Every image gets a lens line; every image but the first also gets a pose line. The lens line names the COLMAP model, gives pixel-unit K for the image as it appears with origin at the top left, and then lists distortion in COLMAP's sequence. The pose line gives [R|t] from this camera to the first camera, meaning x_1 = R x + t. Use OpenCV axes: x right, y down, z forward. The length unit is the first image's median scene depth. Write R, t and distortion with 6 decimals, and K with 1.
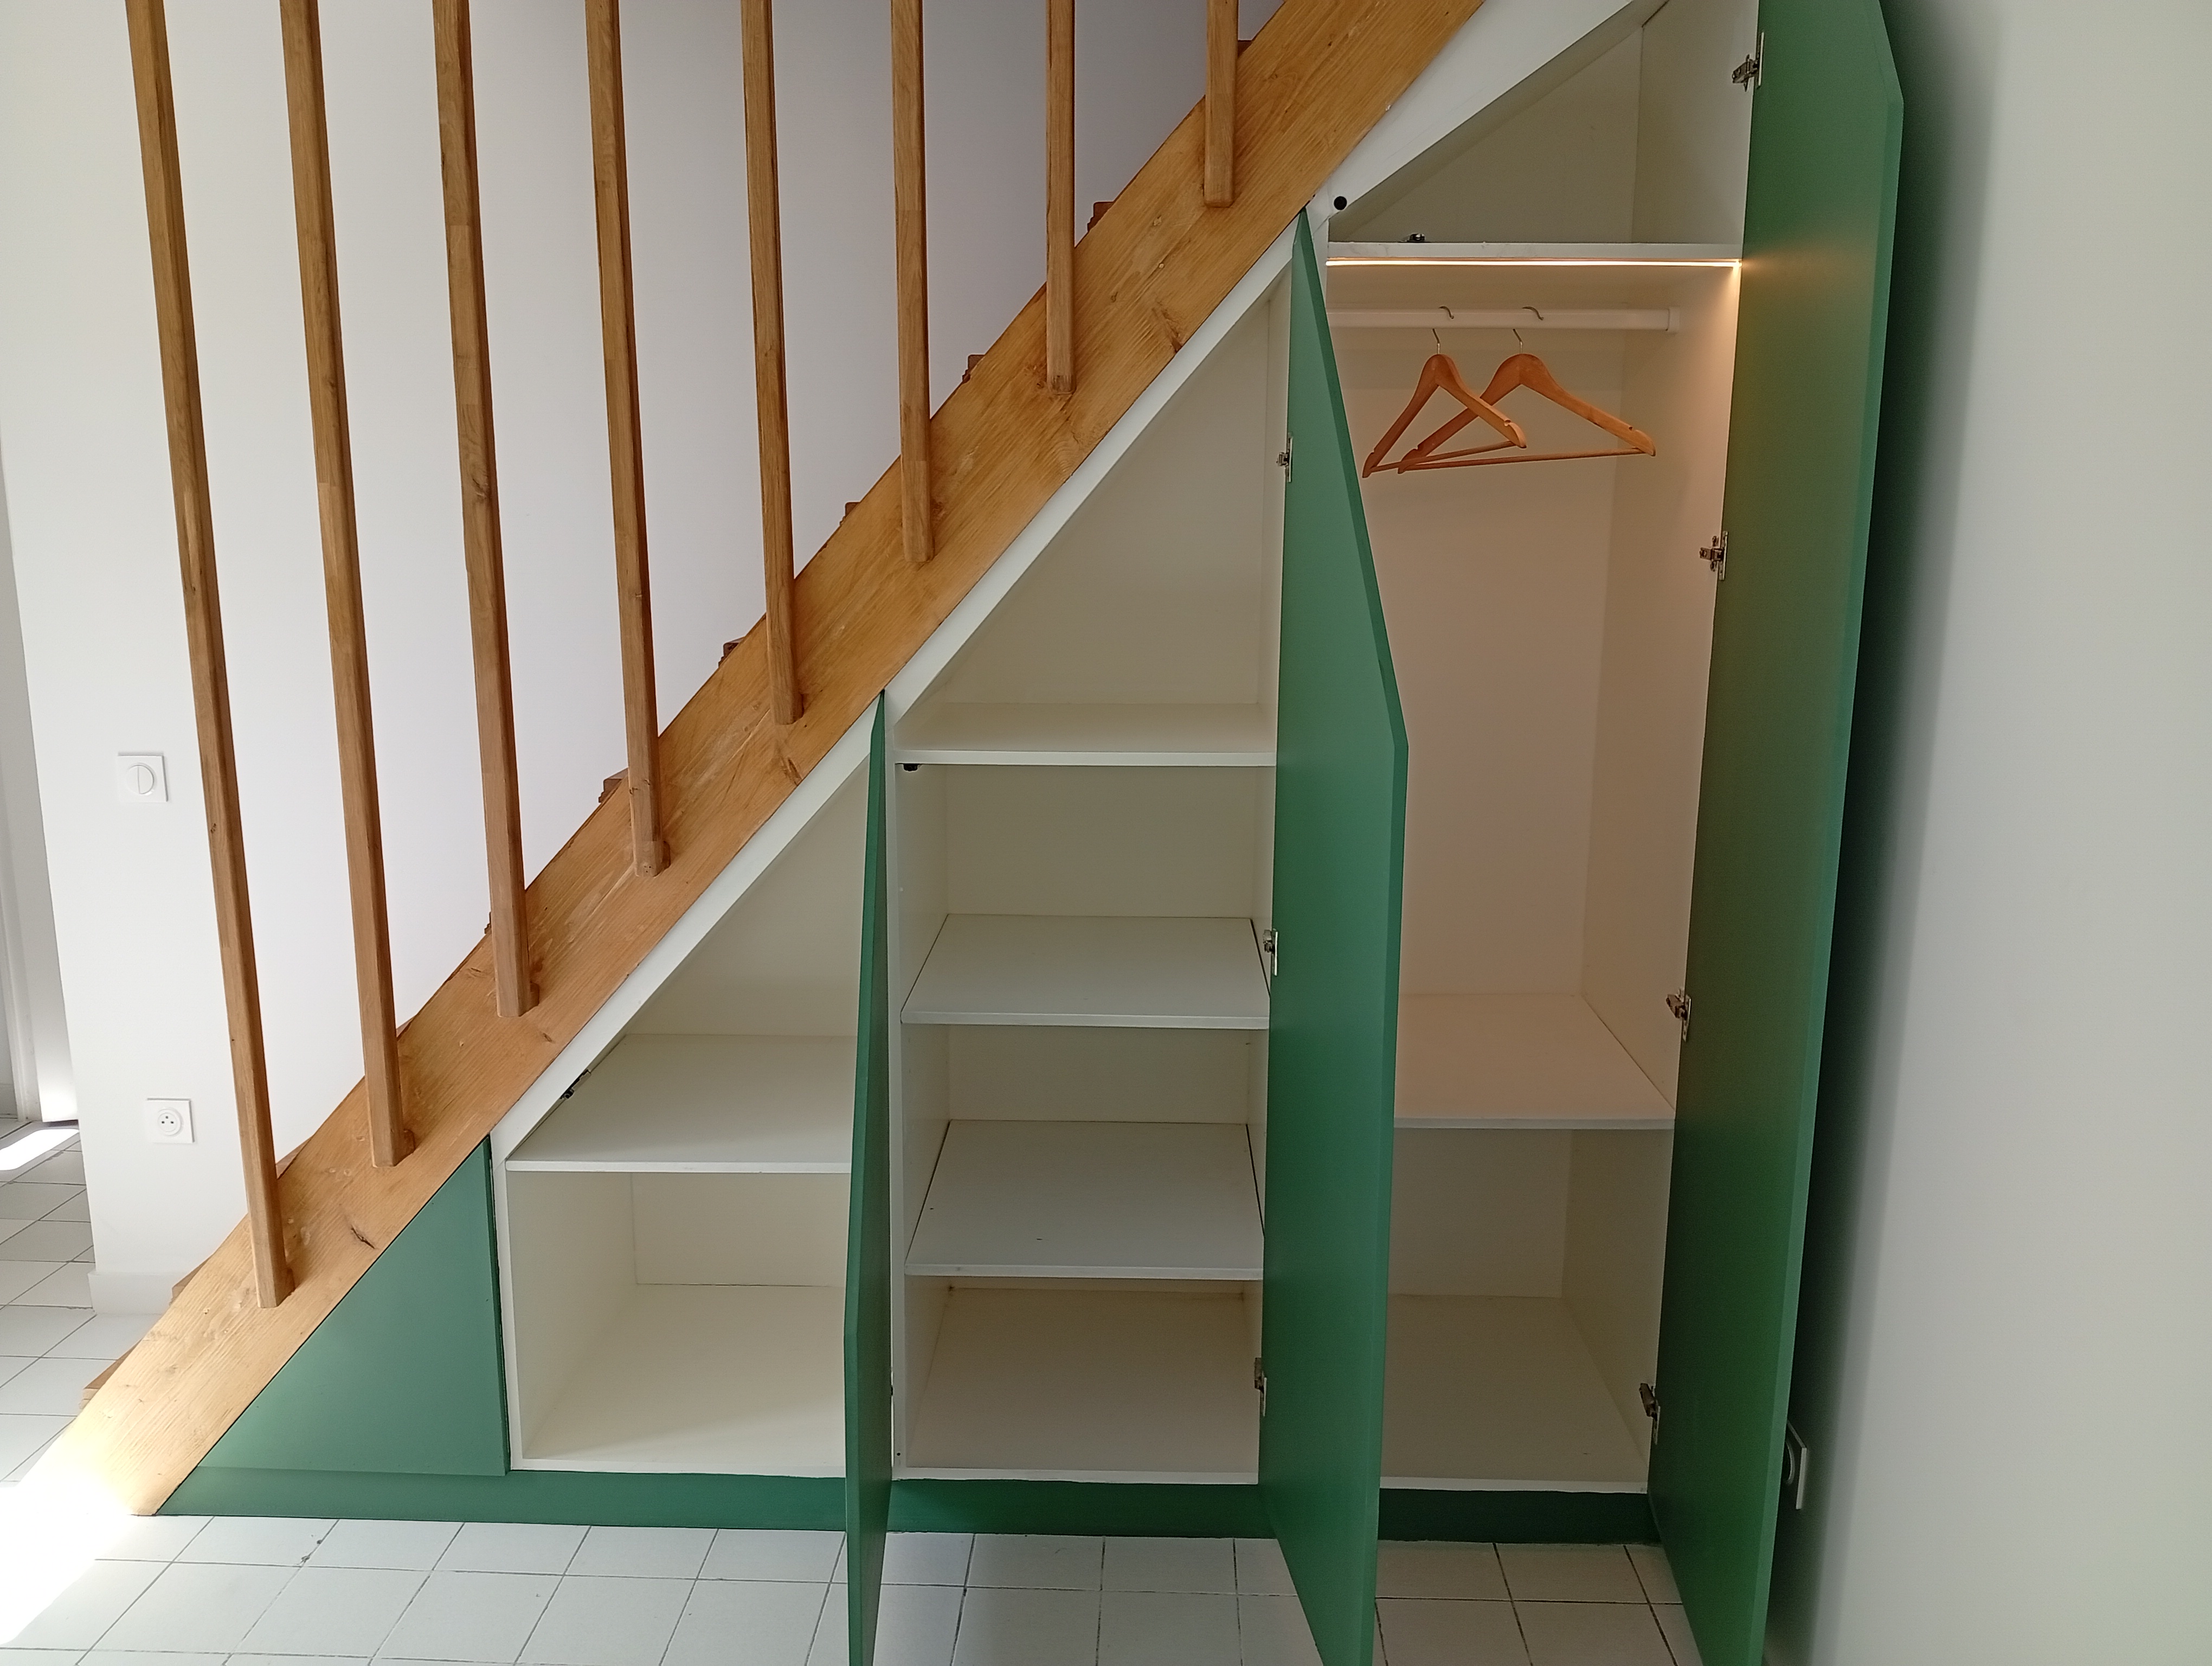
lens RADIAL K [[1728.5, 0, 1106.0], [0, 1728.5, 833.0], [0, 0, 1]] dist [0.126762, -0.260607]
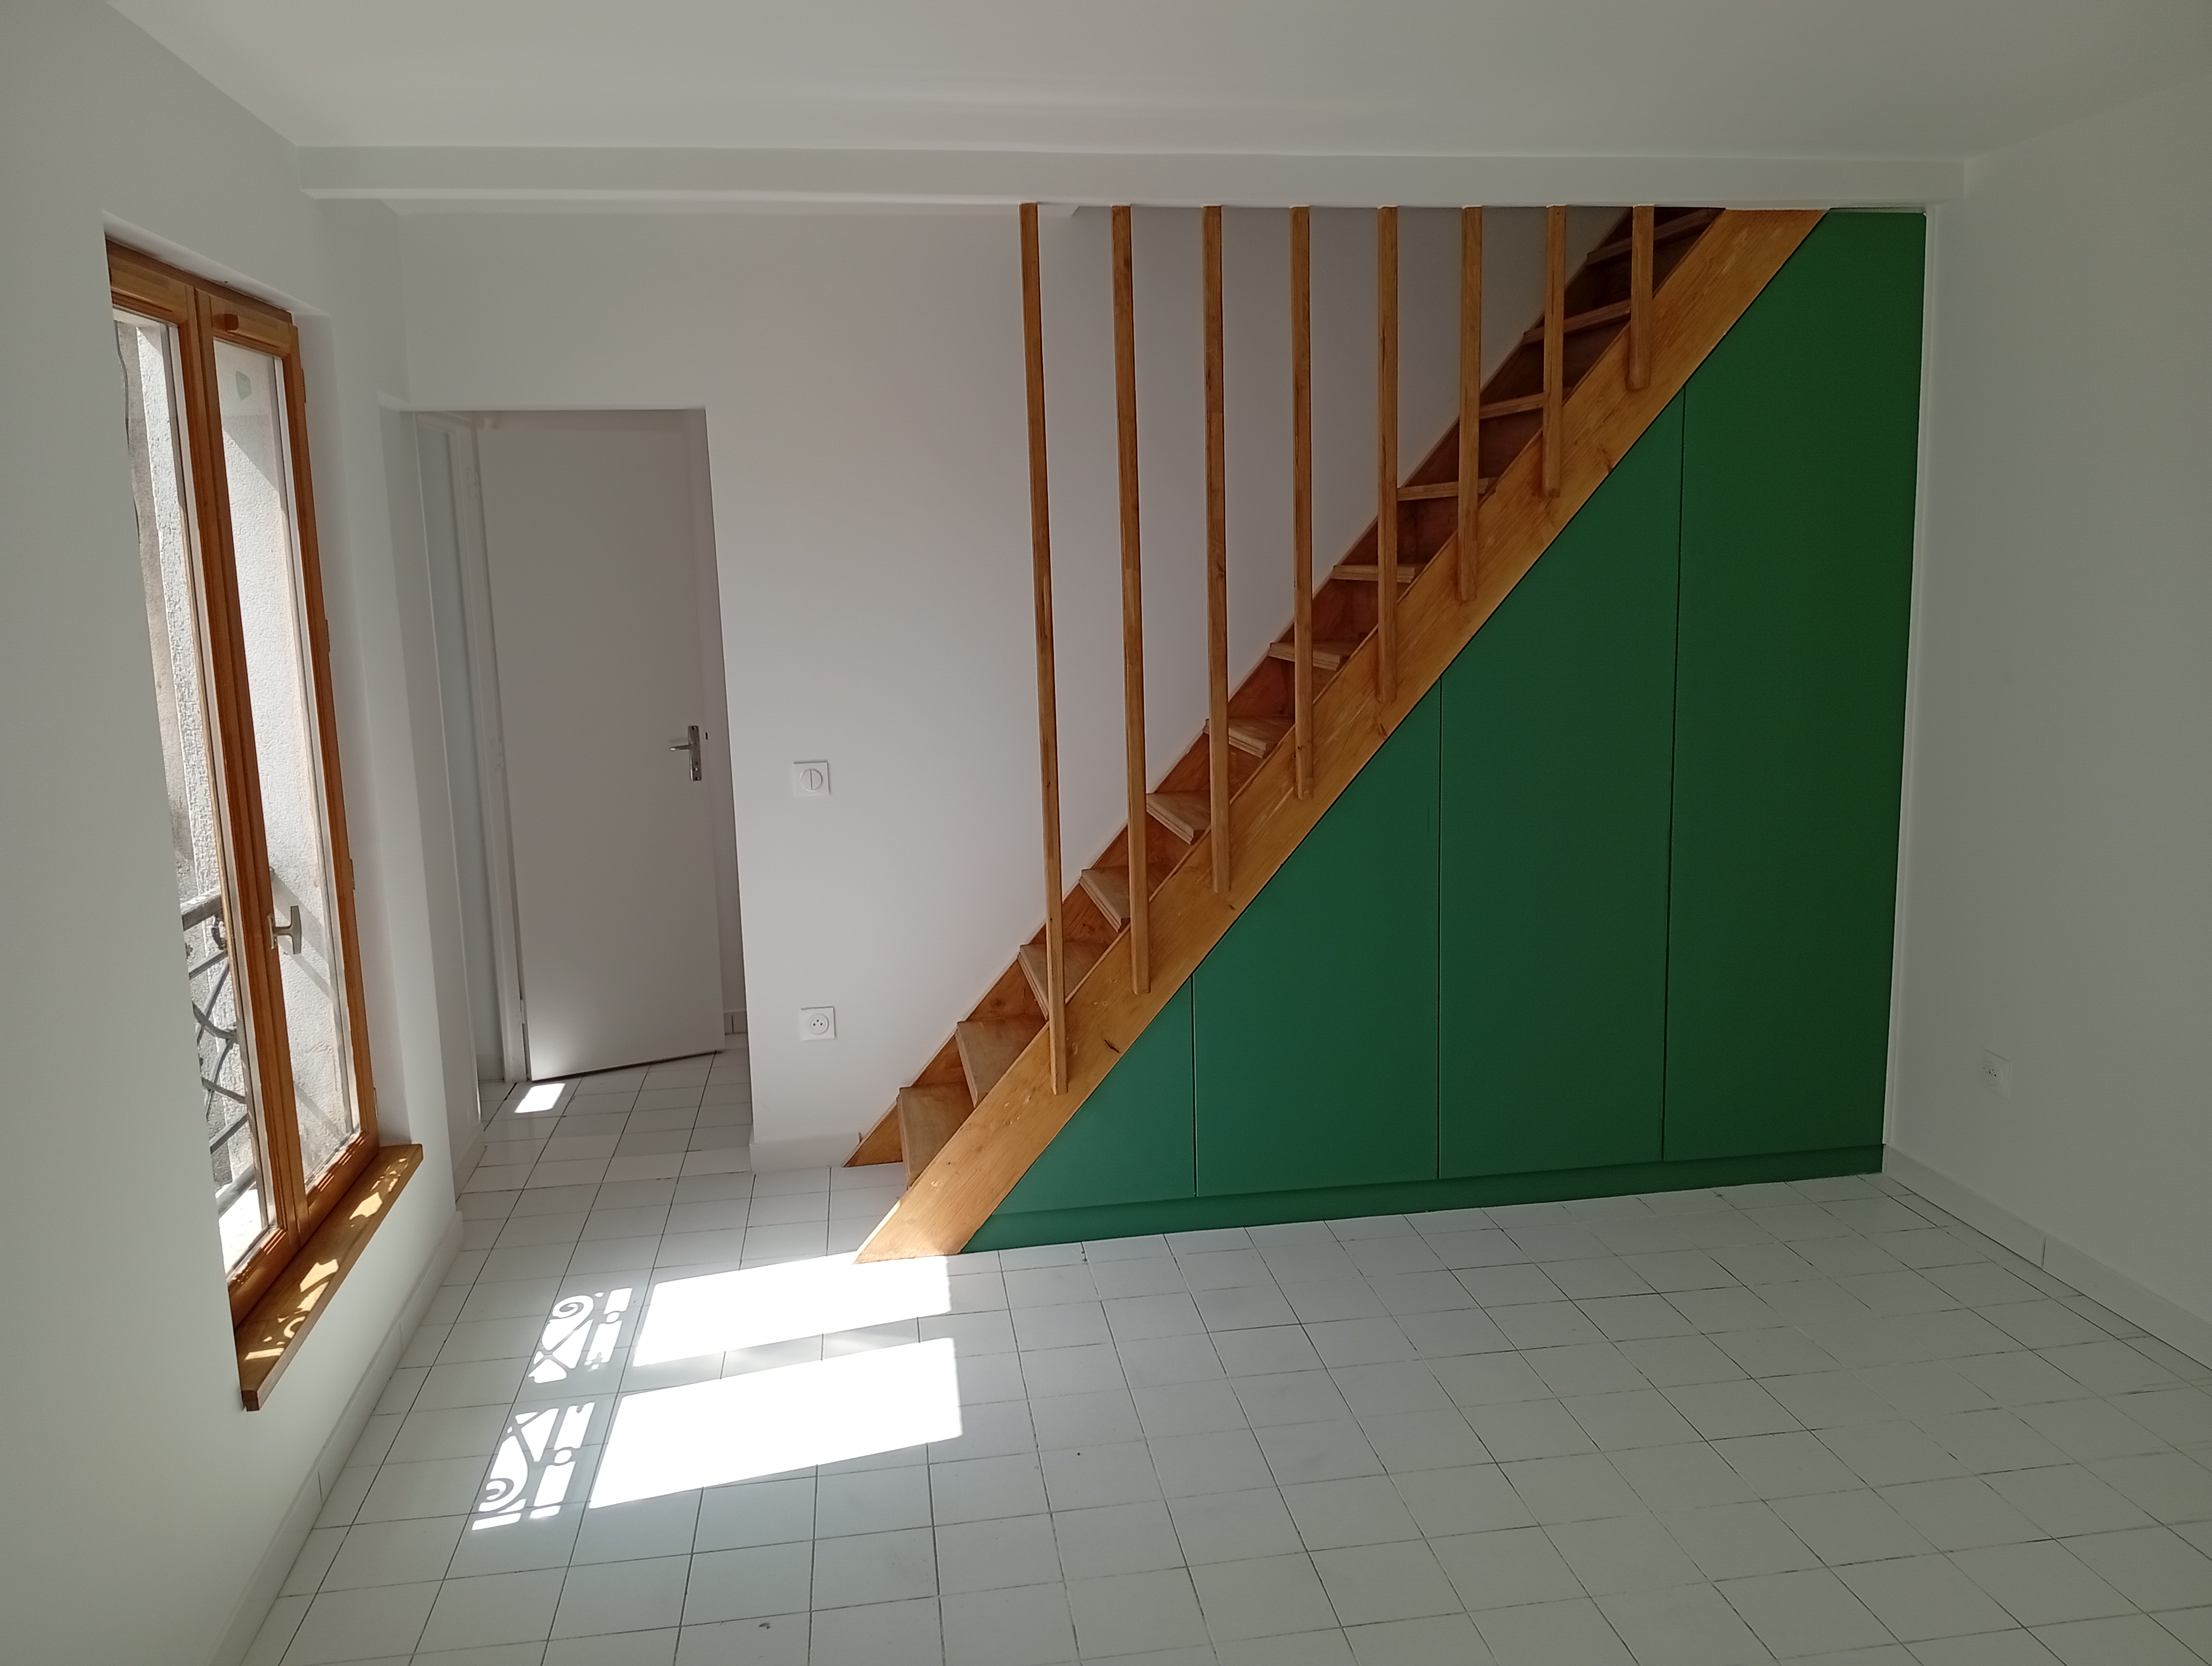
lens RADIAL K [[1728.5, 0, 1106.0], [0, 1728.5, 833.0], [0, 0, 1]] dist [0.126762, -0.260607]
pose [[0.983463, -0.060813, 0.170594, -0.692785], [0.066323, 0.997439, -0.026785, 0.082711], [-0.168528, 0.037656, 0.984977, -0.543657]]
